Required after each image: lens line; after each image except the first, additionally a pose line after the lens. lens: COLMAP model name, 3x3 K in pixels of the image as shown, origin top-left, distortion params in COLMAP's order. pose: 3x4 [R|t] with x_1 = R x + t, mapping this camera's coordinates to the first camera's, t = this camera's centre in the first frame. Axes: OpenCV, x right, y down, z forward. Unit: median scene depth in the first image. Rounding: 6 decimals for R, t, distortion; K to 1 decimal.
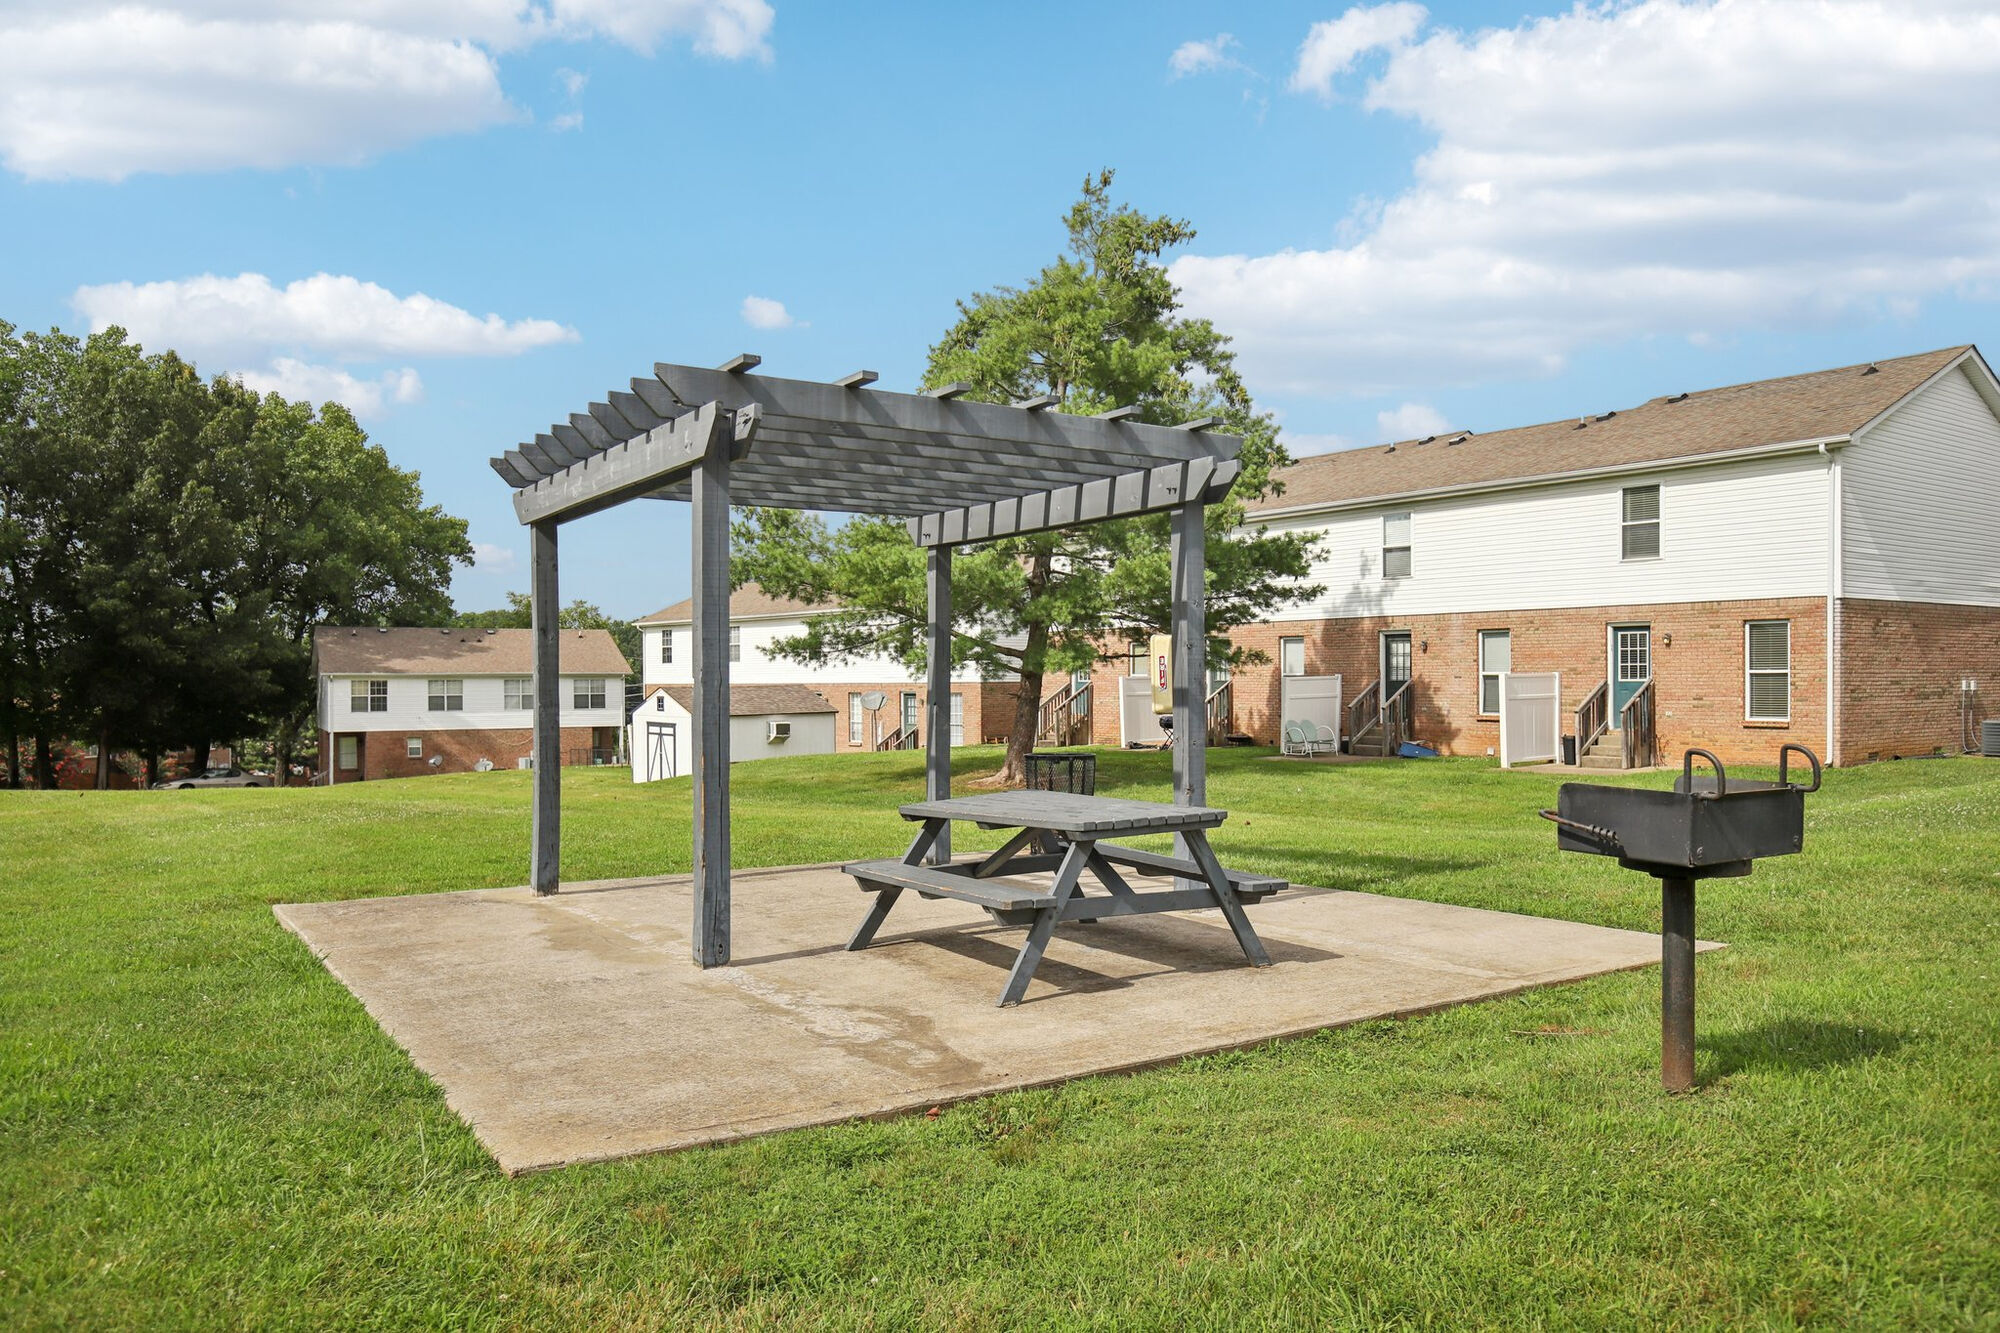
lens RADIAL K [[1416.9, 0, 996.5], [0, 1416.9, 670.9], [0, 0, 1]] dist [0.007894, -0.006326]
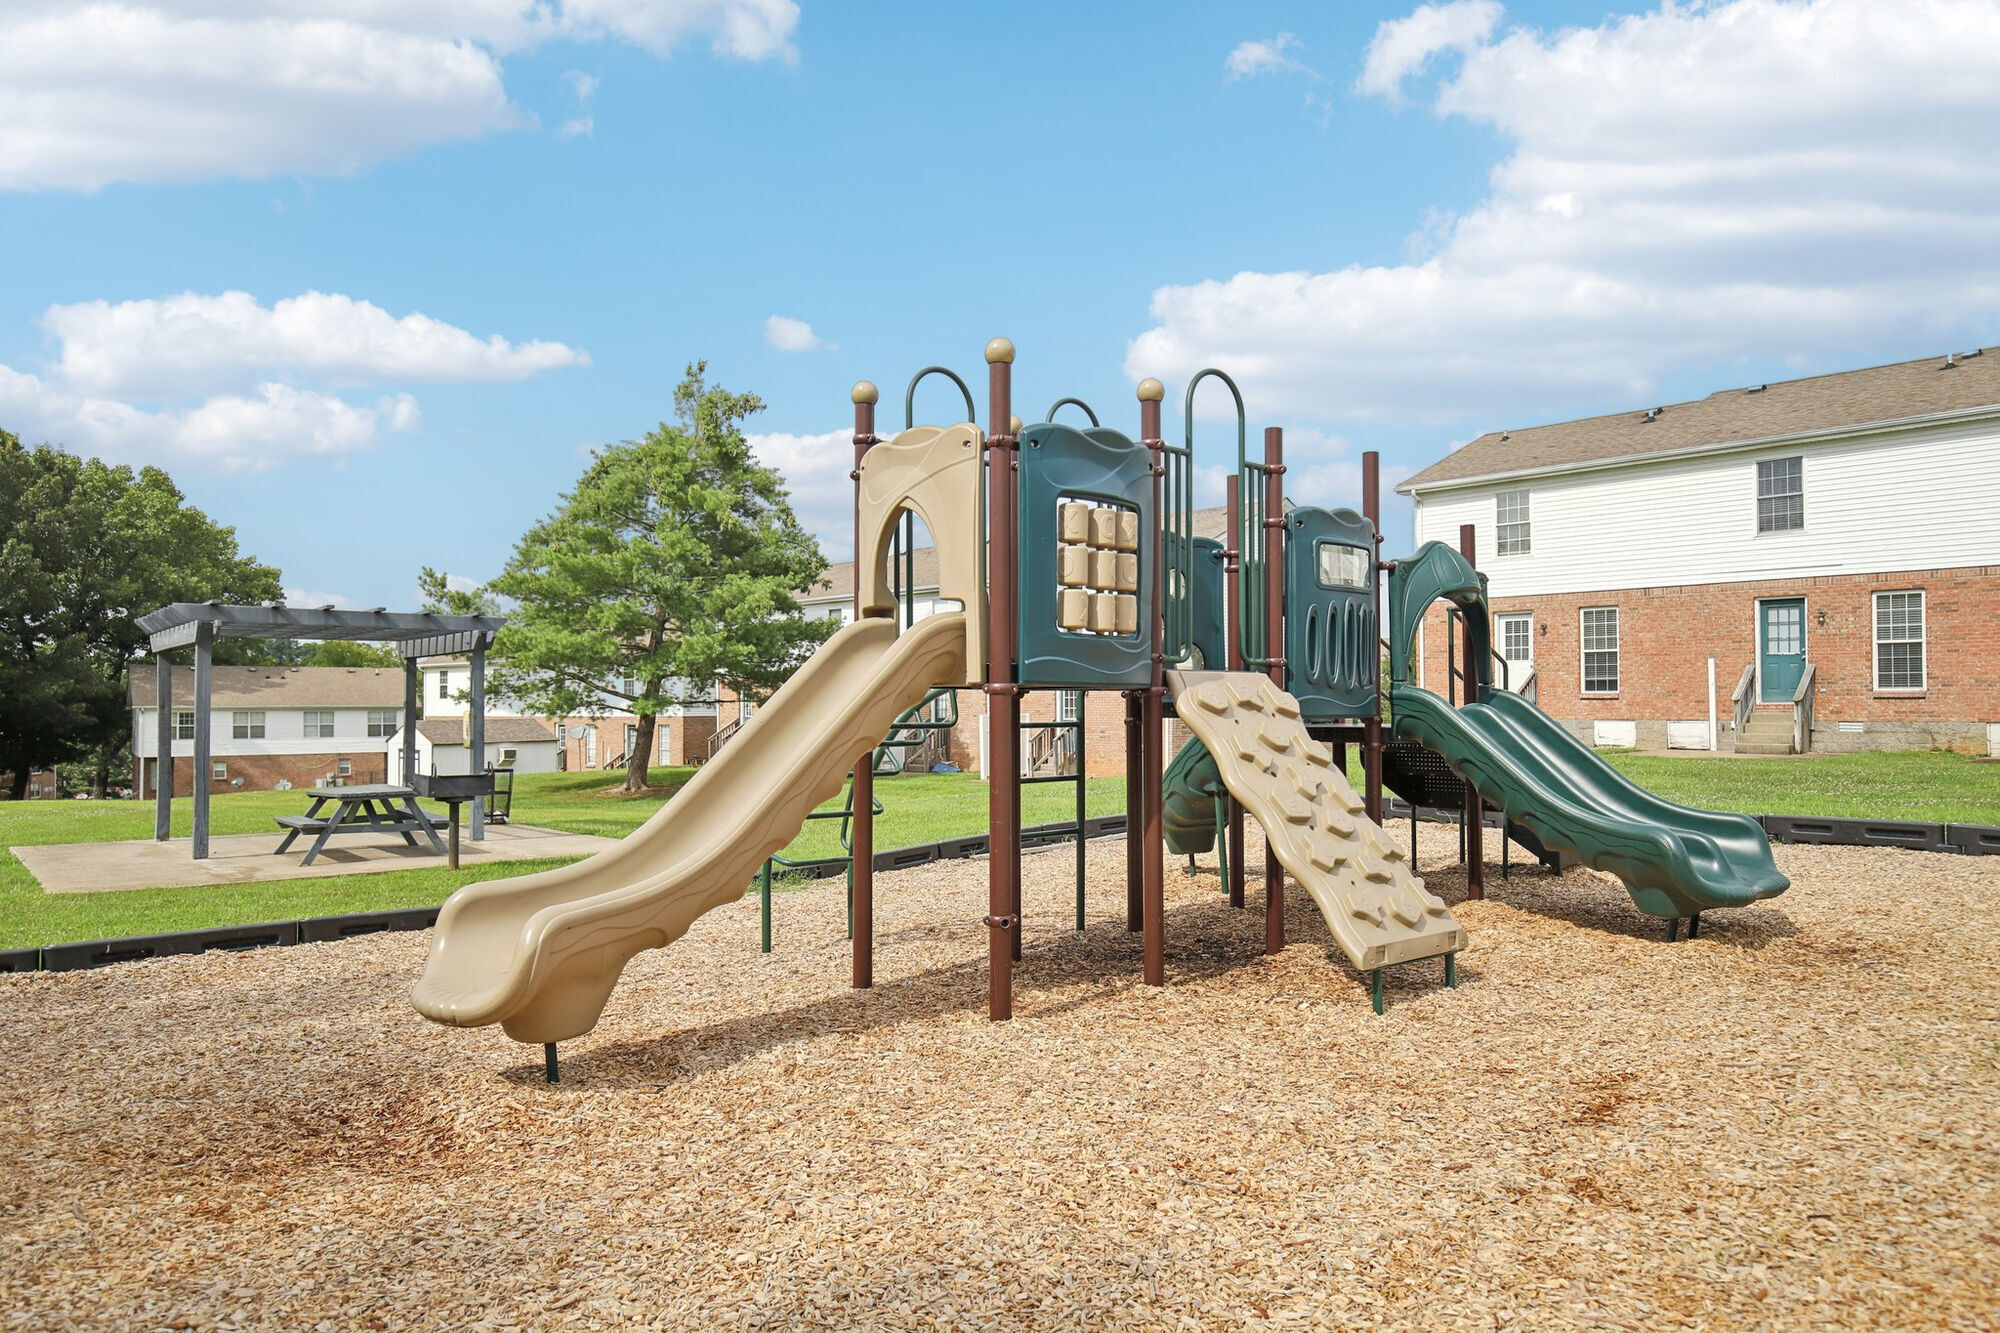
lens RADIAL K [[1311.6, 0, 1005.8], [0, 1311.6, 672.1], [0, 0, 1]] dist [-0.001493, 0.006257]
pose [[0.992157, 0.004803, 0.124907, 0.092419], [-0.002338, 0.999800, -0.019877, -0.006531], [-0.124977, 0.019429, 0.991969, -0.143381]]
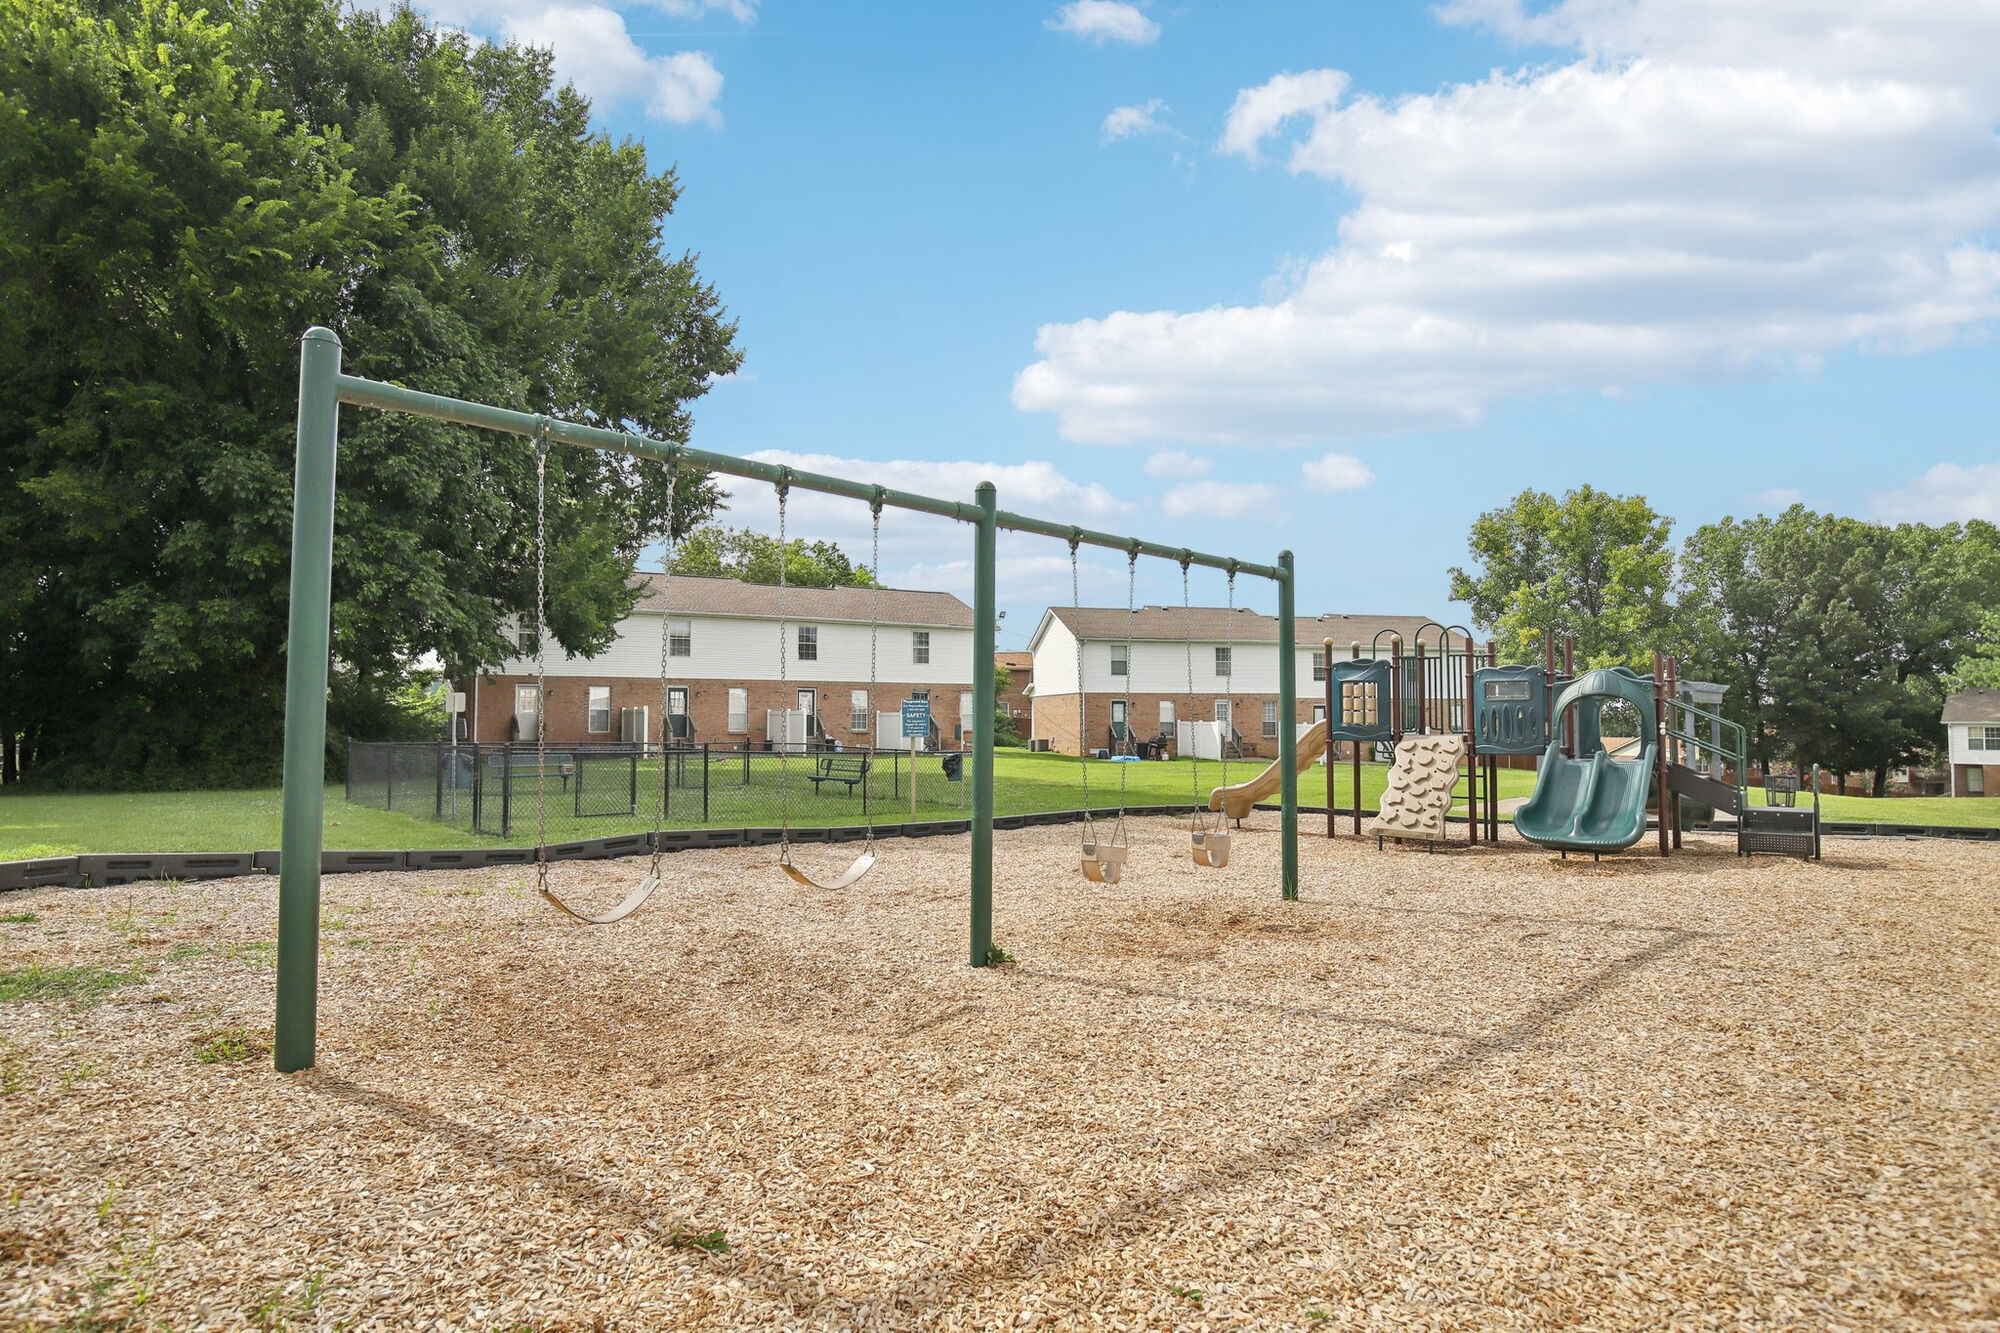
lens RADIAL K [[1095.0, 0, 1001.4], [0, 1095.0, 671.1], [0, 0, 1]] dist [-0.001489, -0.000249]
pose [[0.259832, -0.037843, -0.964912, 0.340023], [0.007737, 0.999281, -0.037107, -0.015127], [0.965623, 0.002176, 0.259938, -0.197388]]
